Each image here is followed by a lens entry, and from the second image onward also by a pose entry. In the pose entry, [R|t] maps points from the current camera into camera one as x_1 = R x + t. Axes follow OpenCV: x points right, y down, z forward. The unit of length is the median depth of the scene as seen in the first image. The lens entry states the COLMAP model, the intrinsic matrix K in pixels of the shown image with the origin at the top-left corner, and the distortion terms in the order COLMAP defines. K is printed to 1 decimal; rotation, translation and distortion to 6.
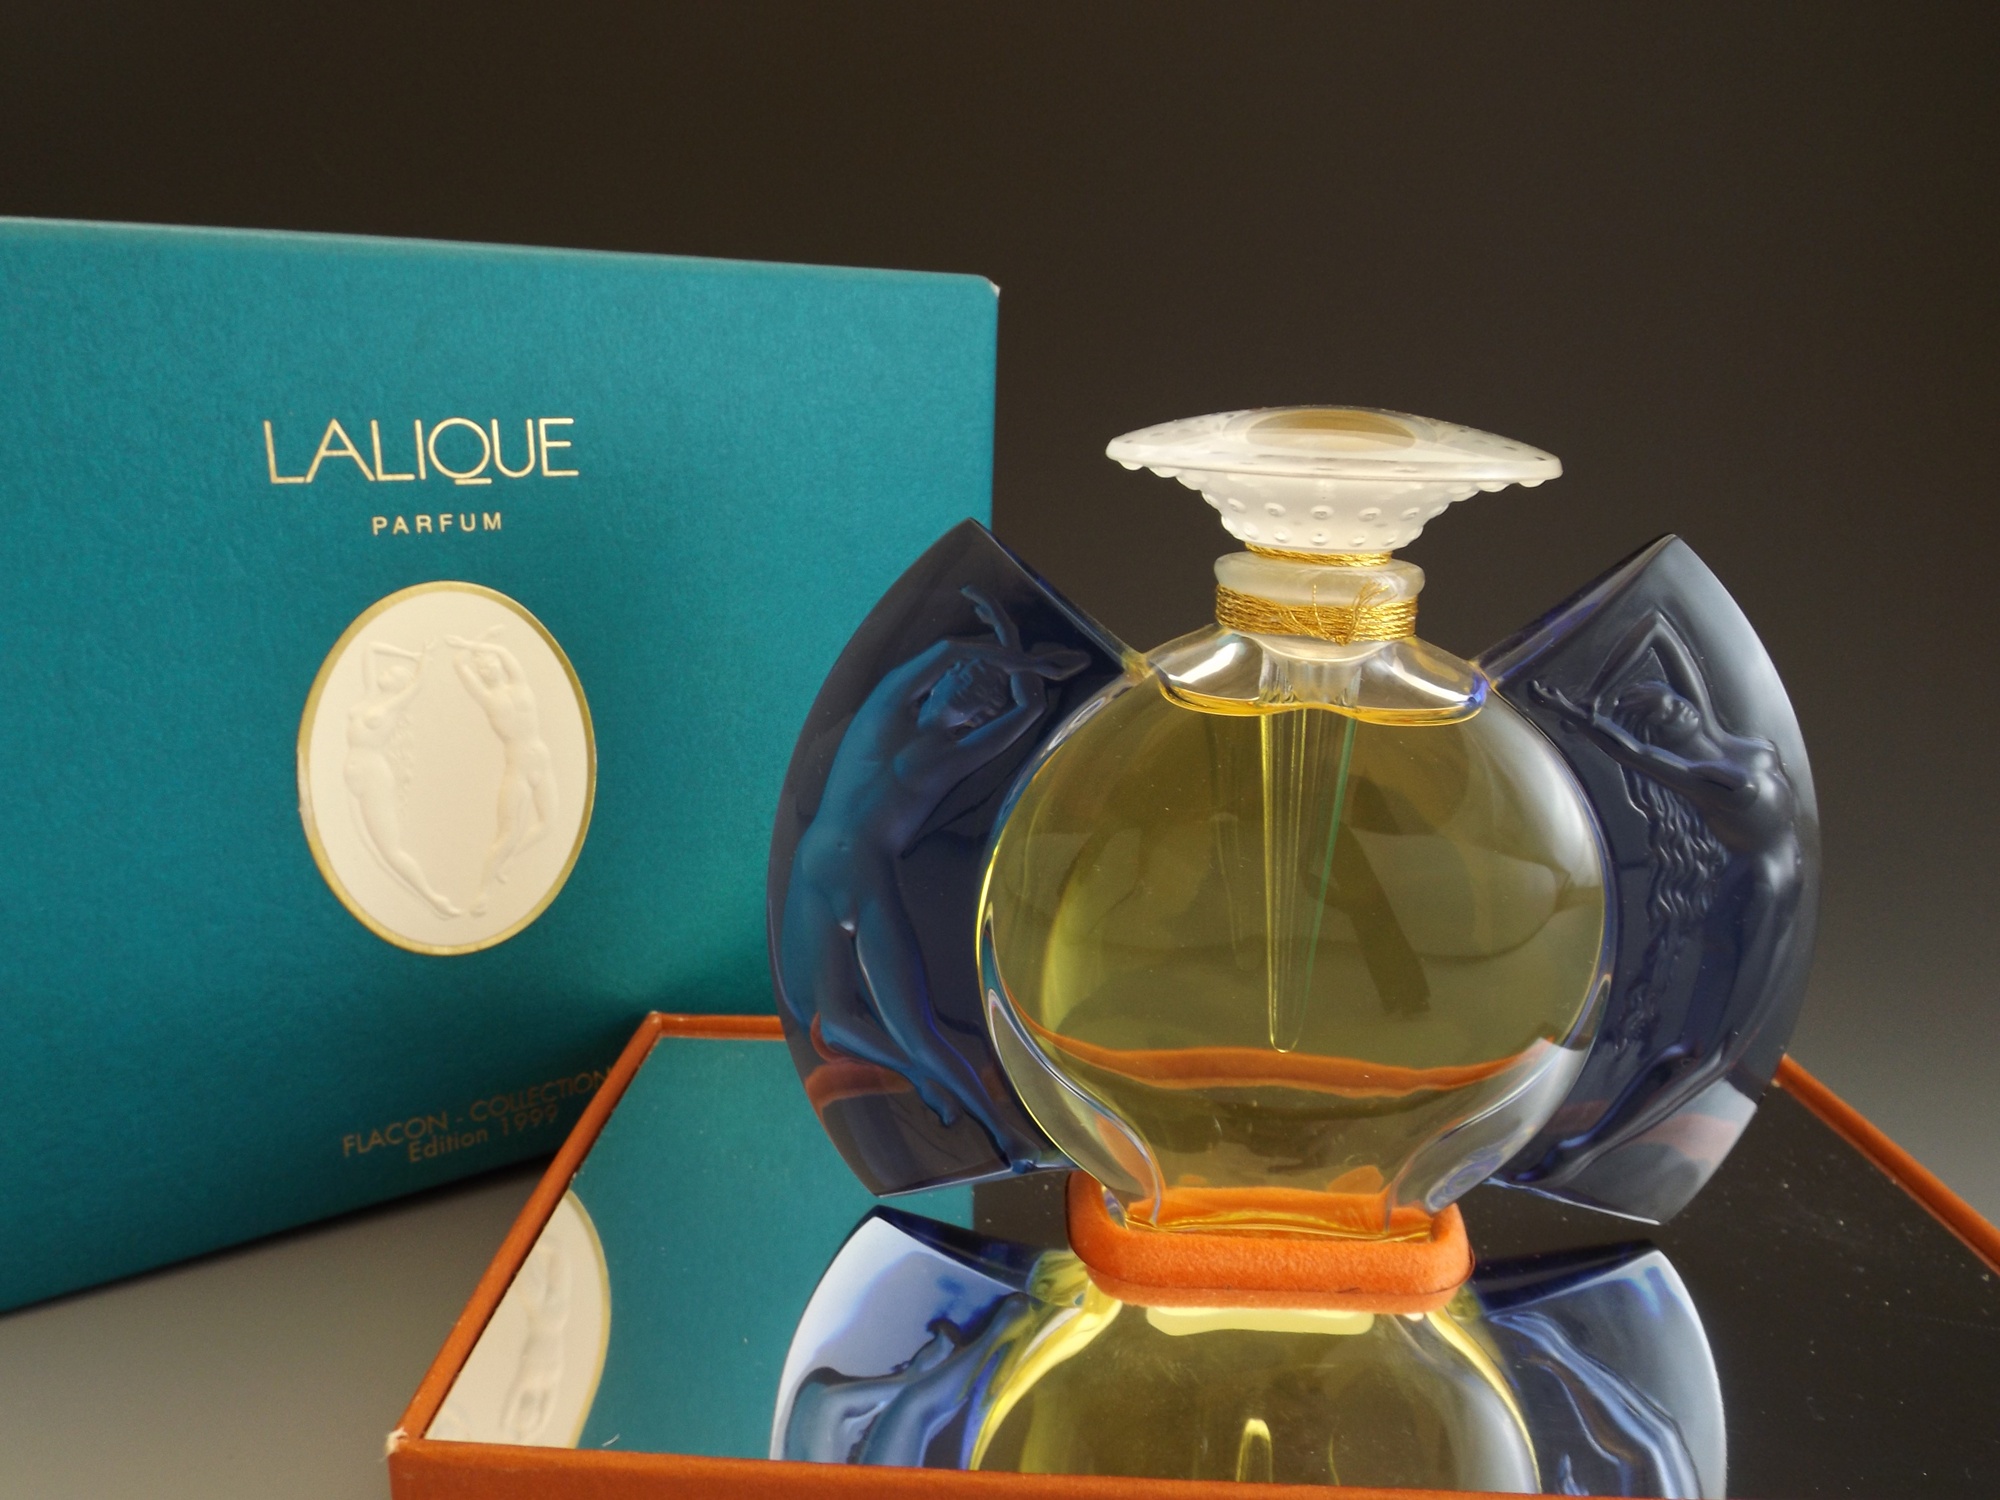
lens RADIAL K [[1433.3, 0, 985.7], [0, 1433.3, 754.7], [0, 0, 1]] dist [0.002521, -0.010405]
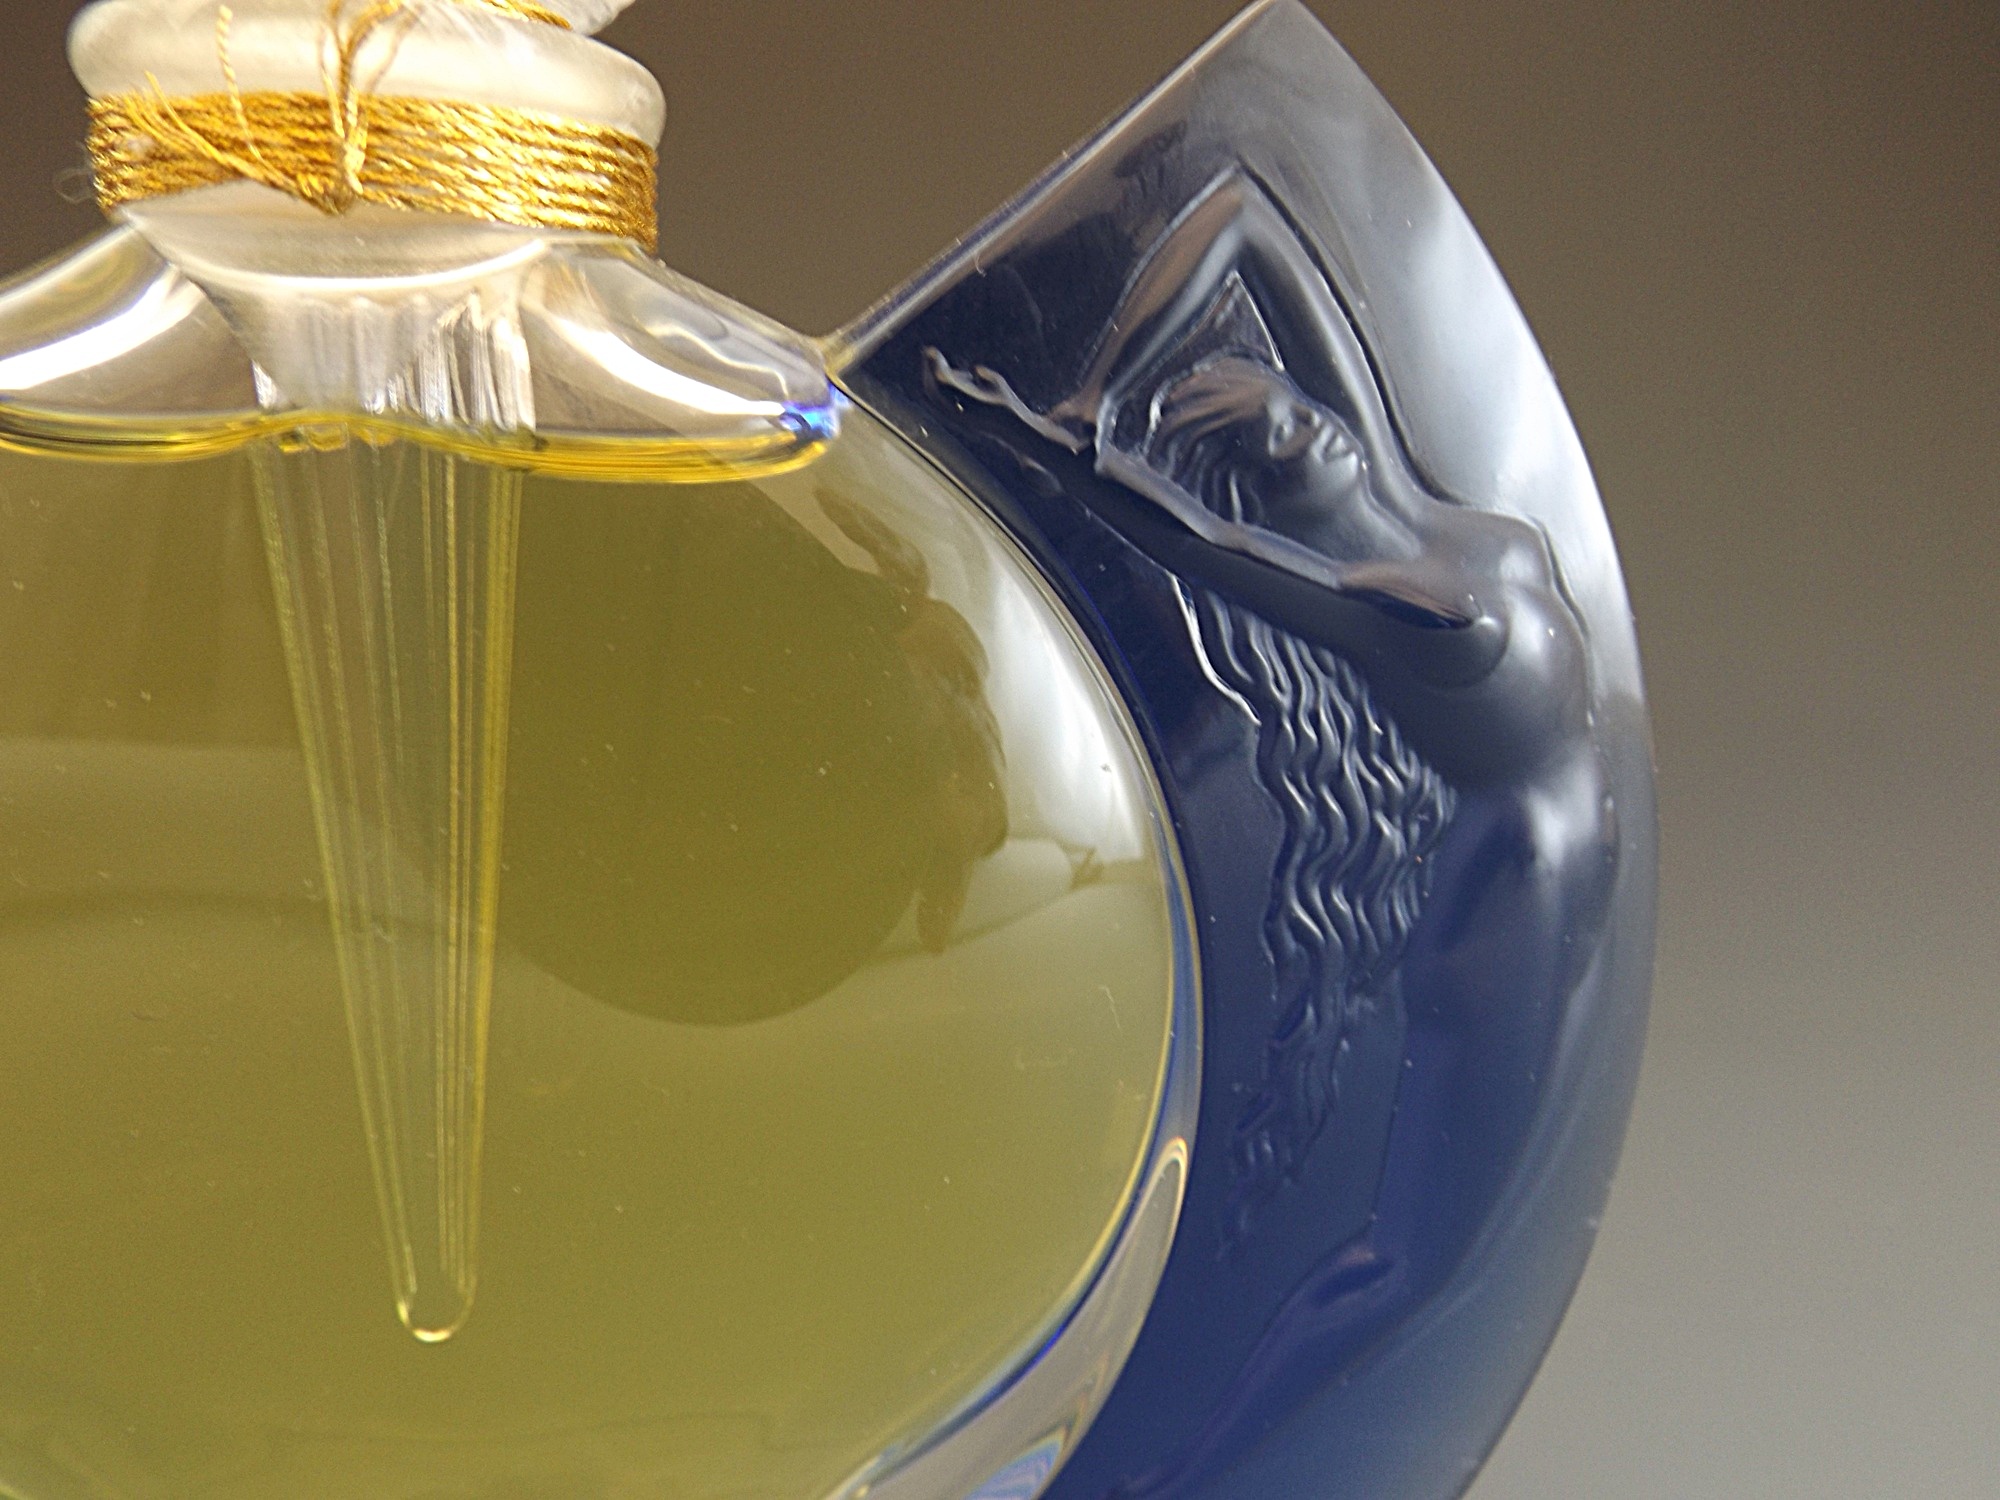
lens RADIAL K [[1412.6, 0, 1000.0], [0, 1412.6, 750.0], [0, 0, 1]] dist [0.021449, -0.003186]
pose [[0.991520, -0.033657, 0.125521, 0.307241], [0.036394, 0.999146, -0.019578, 0.054626], [-0.124755, 0.023981, 0.991898, 0.552376]]
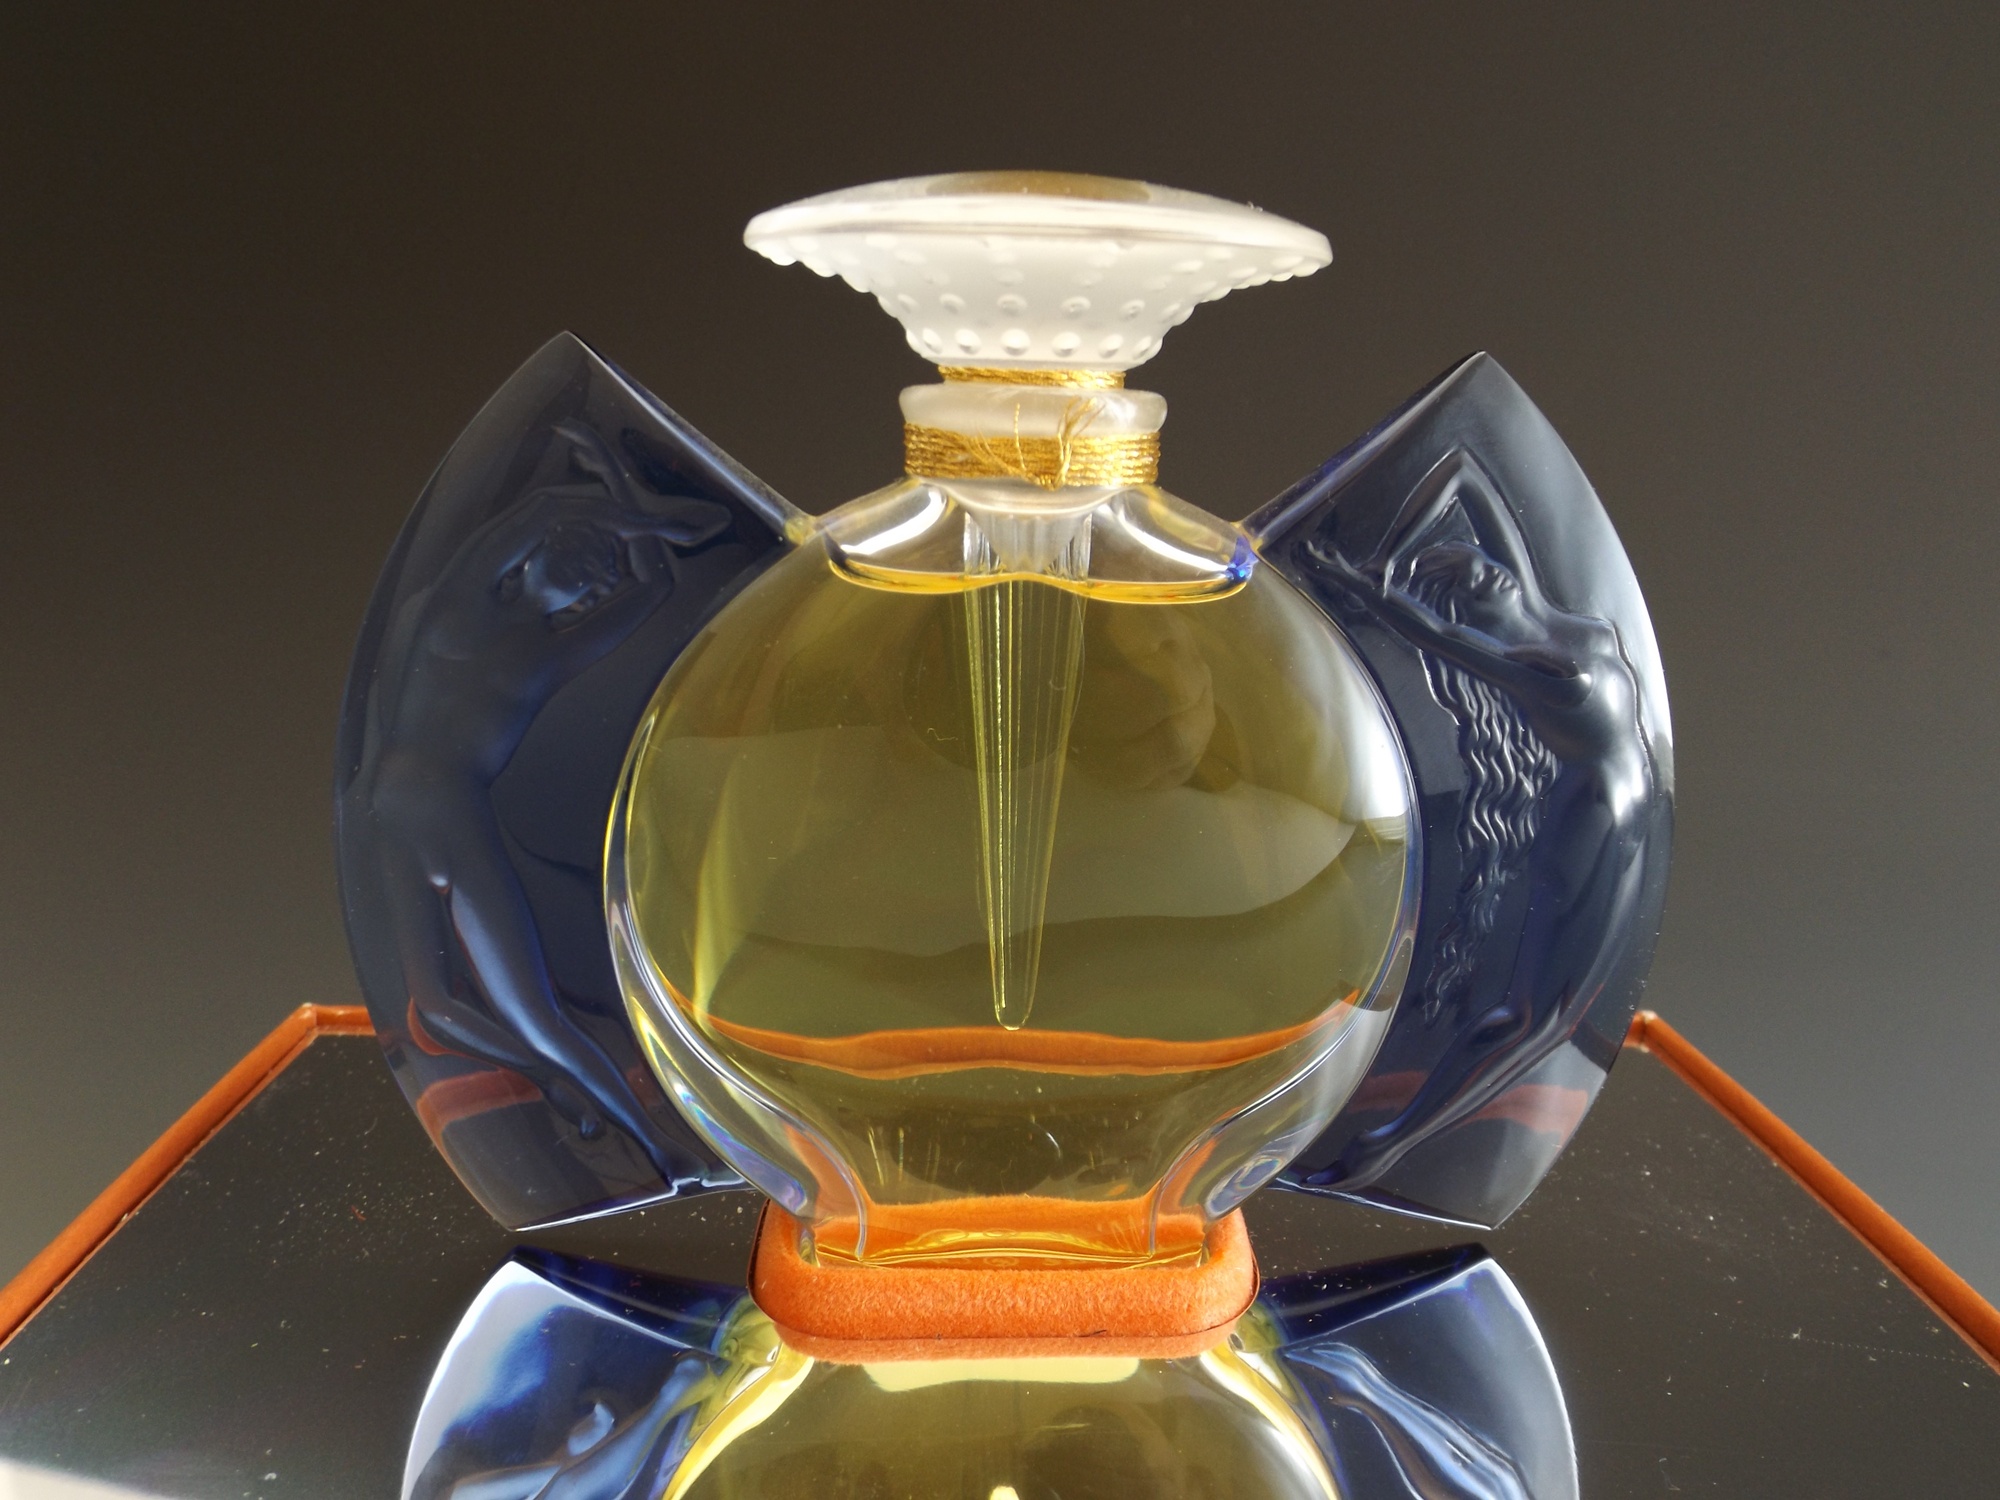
lens RADIAL K [[1412.6, 0, 1000.0], [0, 1412.6, 750.0], [0, 0, 1]] dist [0.021449, -0.003186]
pose [[0.997799, -0.015833, 0.064391, 0.146778], [0.015423, 0.999858, 0.006856, 0.047006], [-0.064490, -0.005848, 0.997901, 0.219786]]
